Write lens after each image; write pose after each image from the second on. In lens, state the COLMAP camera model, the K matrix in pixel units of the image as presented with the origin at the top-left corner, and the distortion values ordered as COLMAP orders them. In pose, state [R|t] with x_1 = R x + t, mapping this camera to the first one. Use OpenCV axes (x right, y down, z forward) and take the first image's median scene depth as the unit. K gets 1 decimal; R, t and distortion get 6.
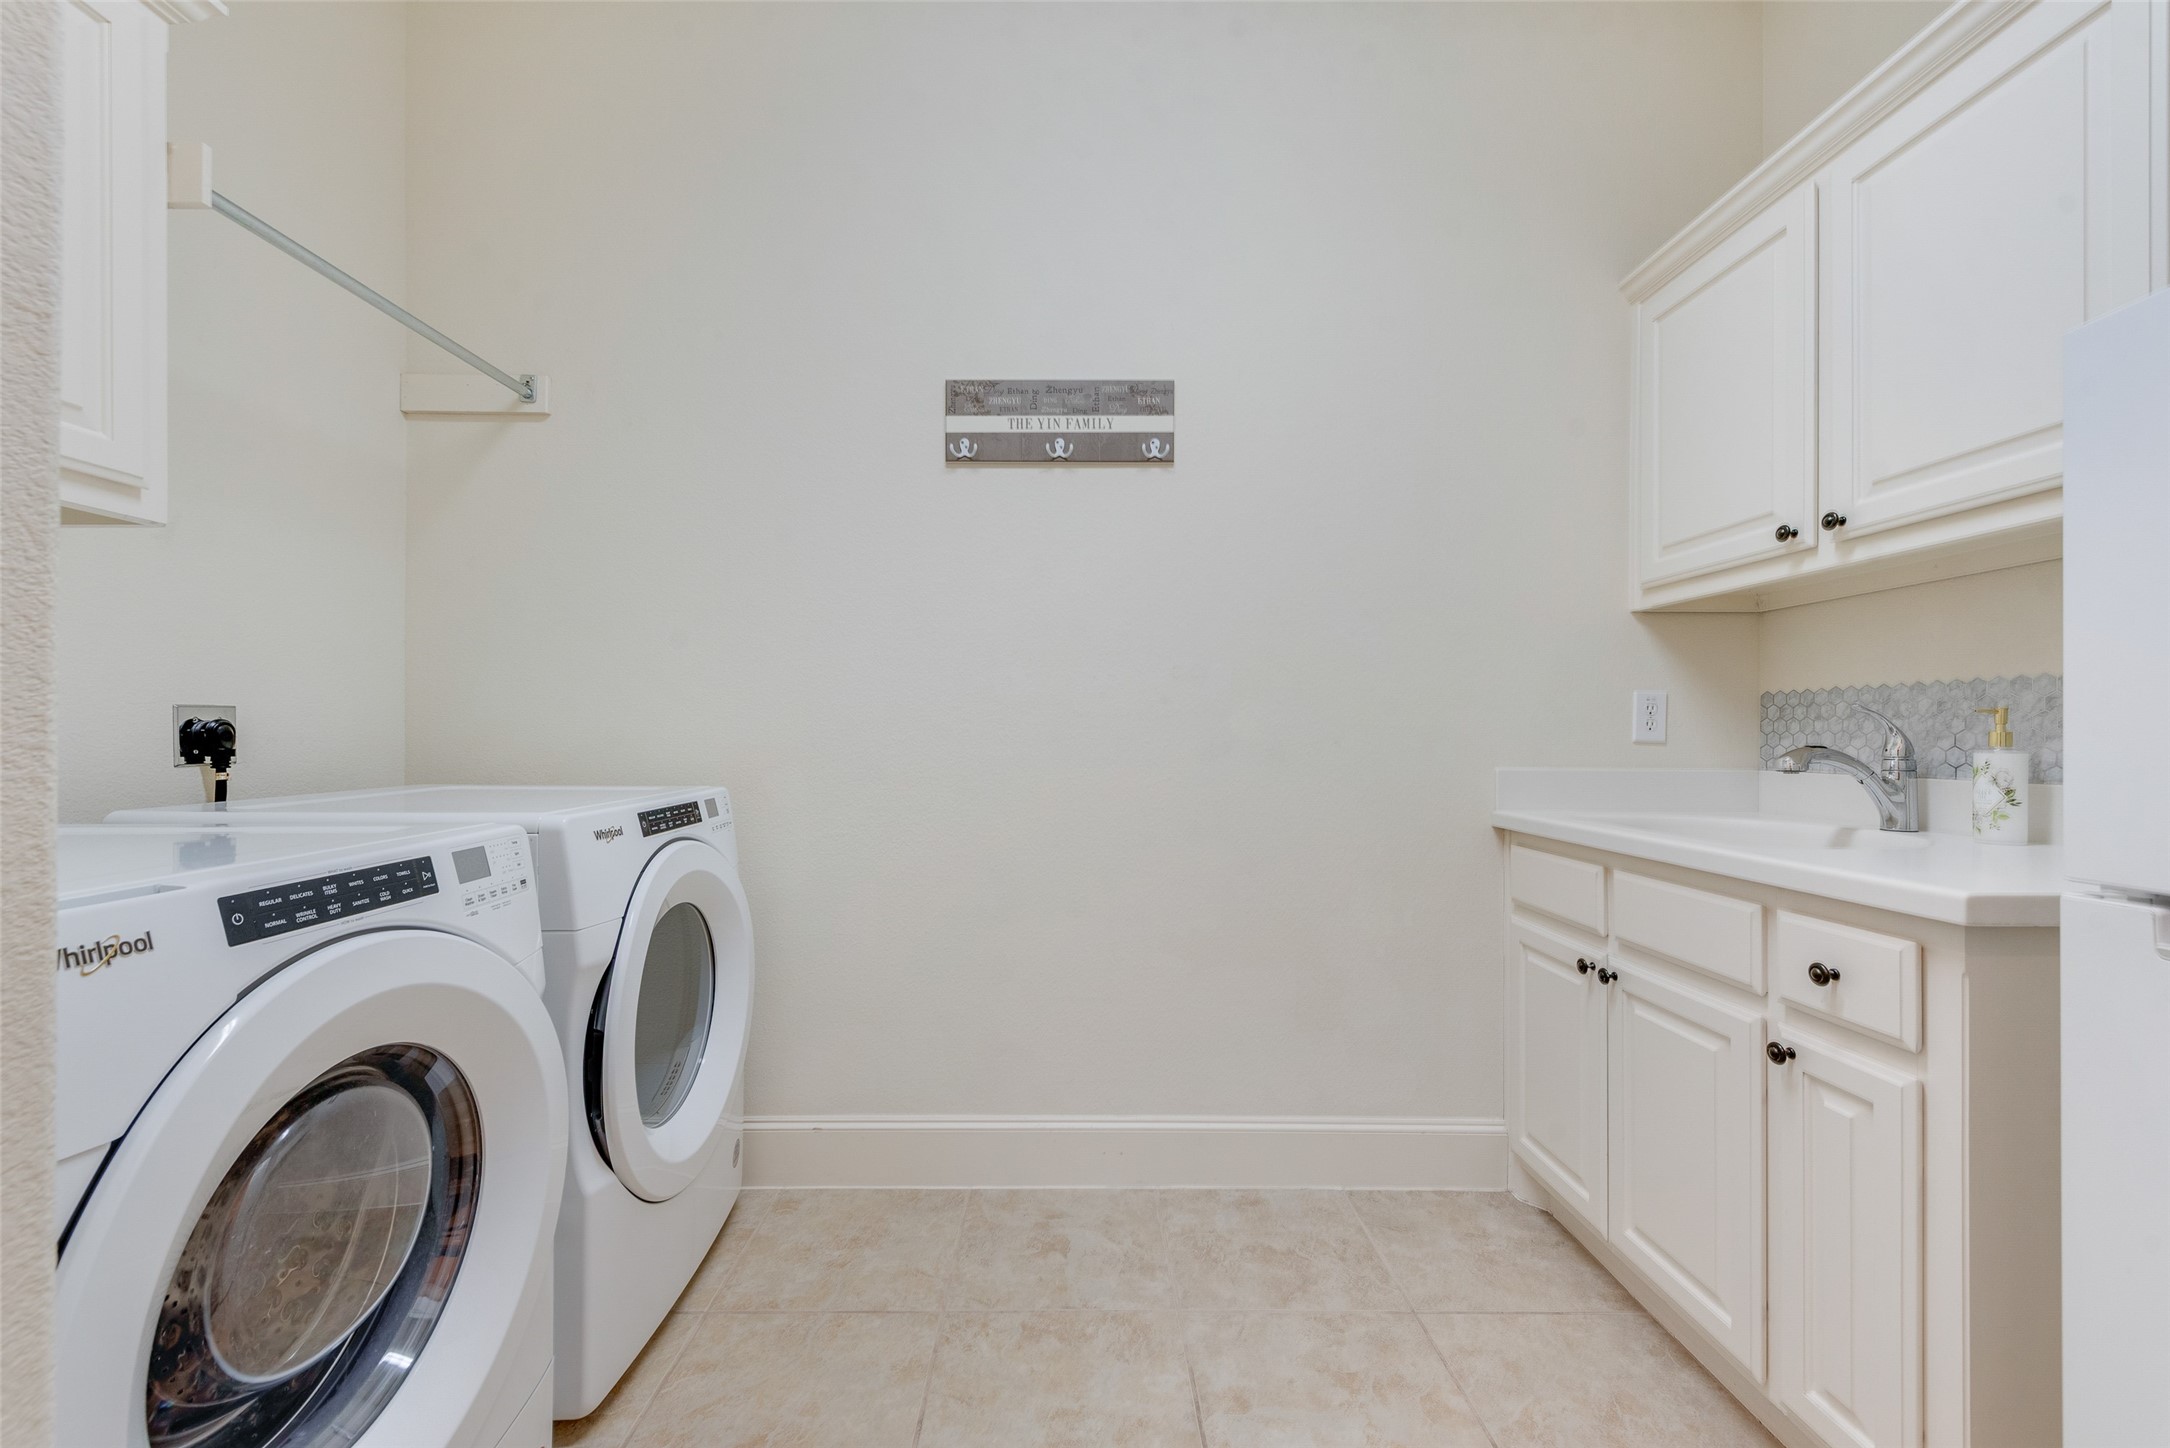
lens RADIAL K [[846.3, 0, 1078.5], [0, 846.3, 735.2], [0, 0, 1]] dist [0.011159, -0.003576]
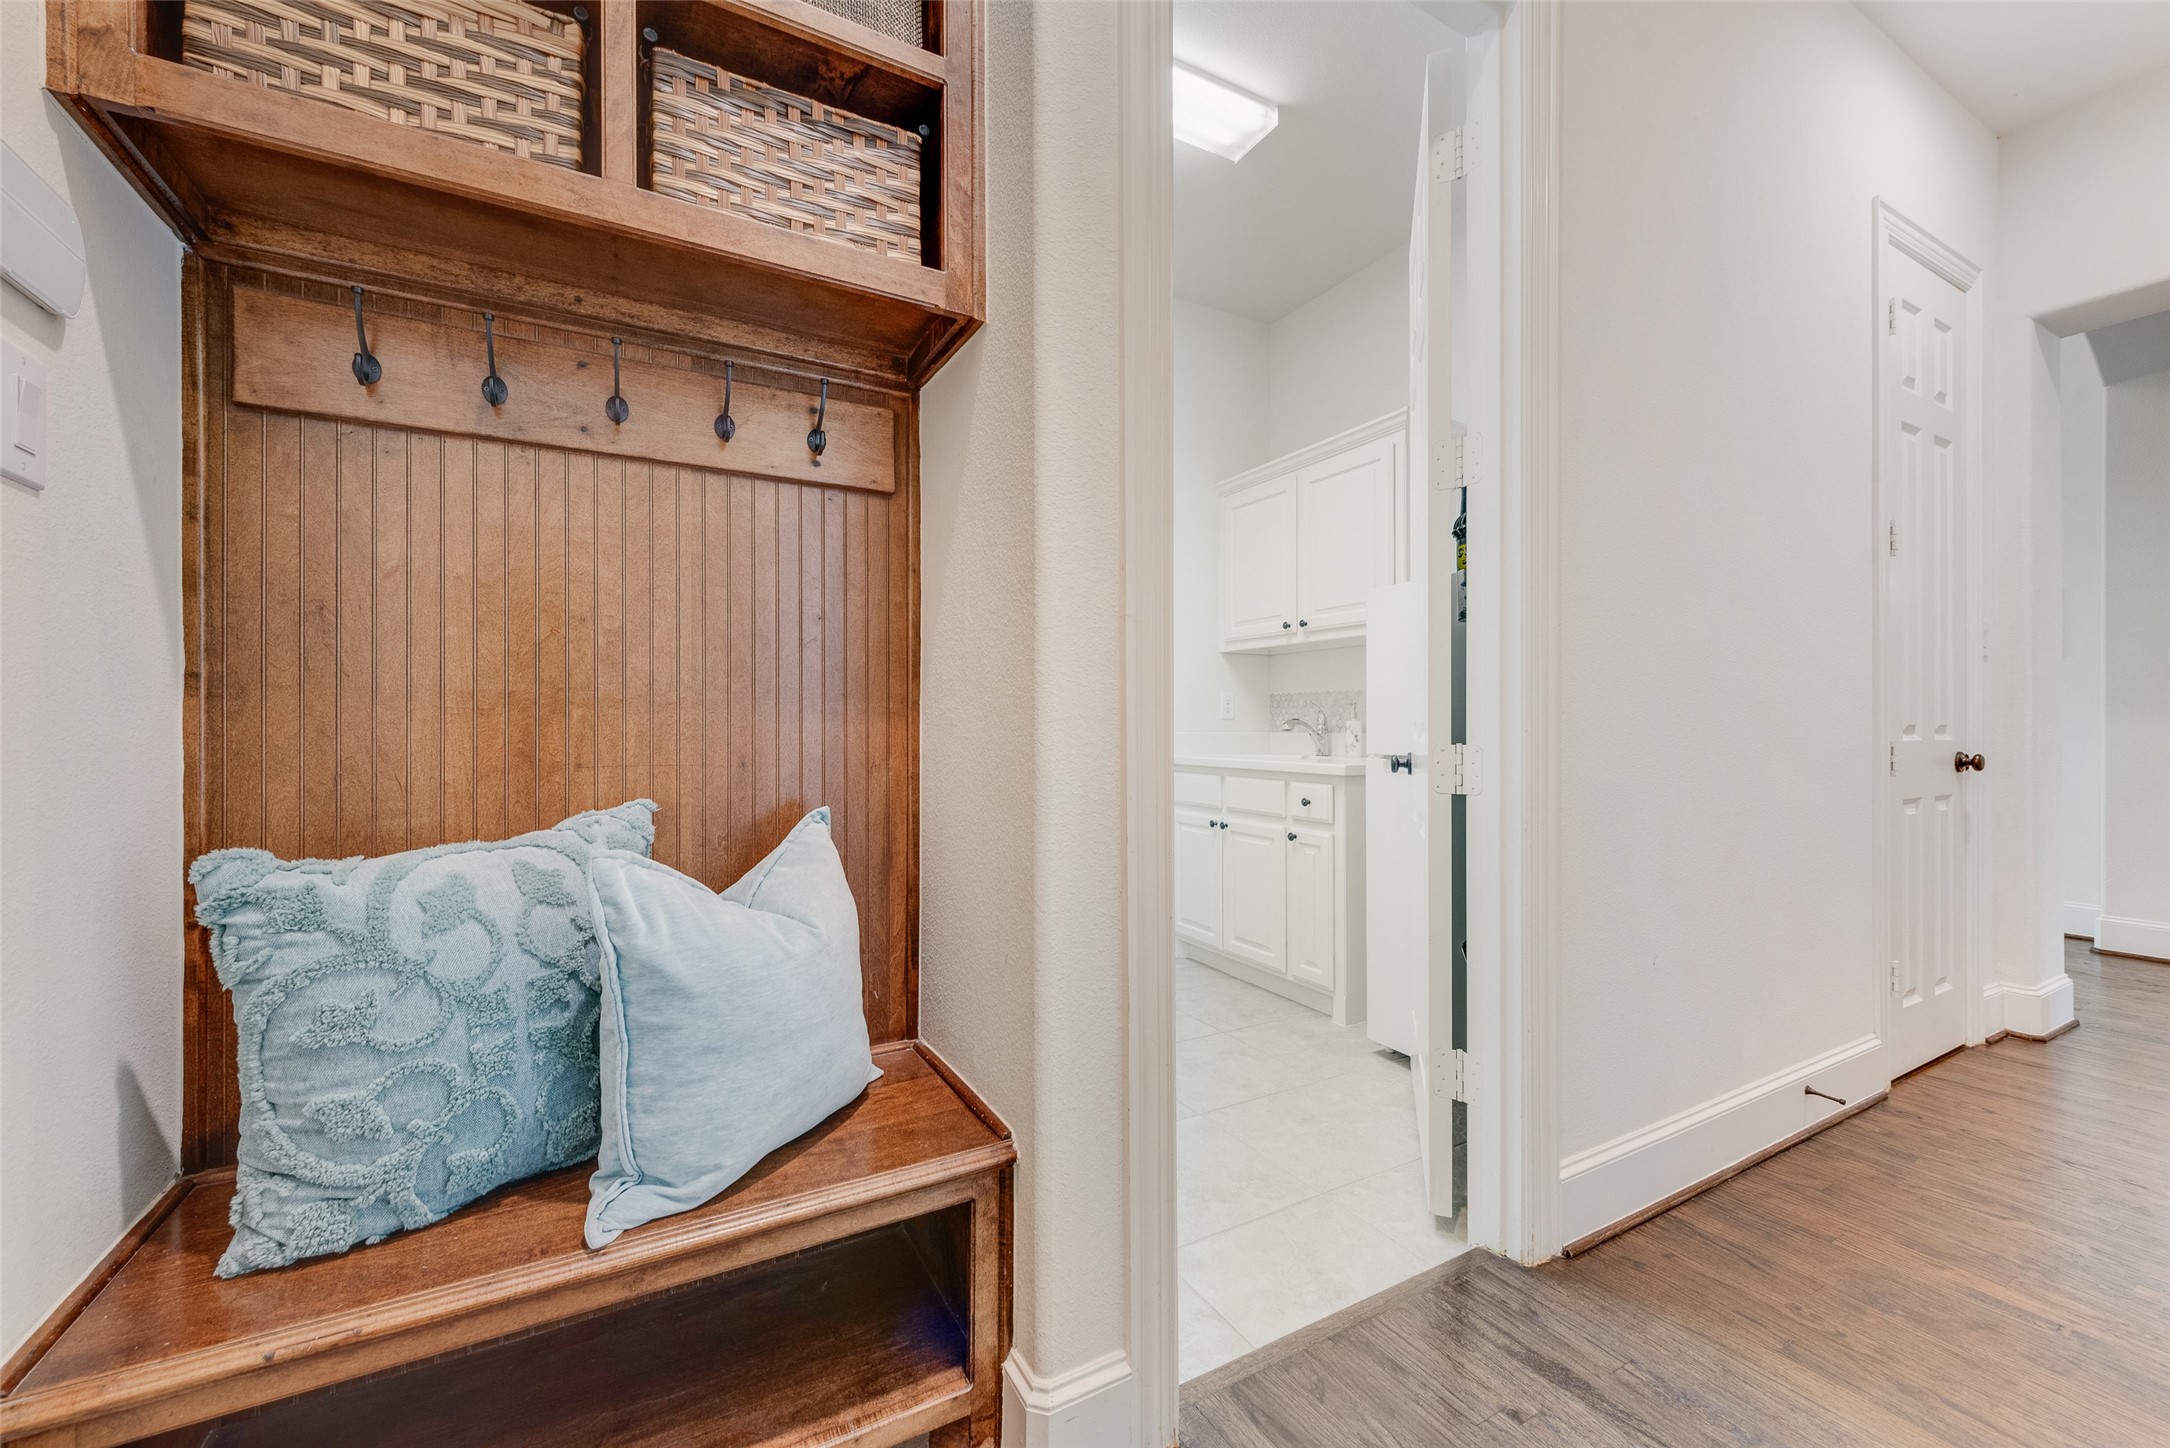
lens RADIAL K [[846.3, 0, 1082.6], [0, 846.3, 720.8], [0, 0, 1]] dist [0.011159, -0.003576]
pose [[0.872841, -0.000150, 0.488005, -0.782851], [0.001791, 0.999994, -0.002895, 0.024964], [-0.488001, 0.003401, 0.872836, -0.741593]]
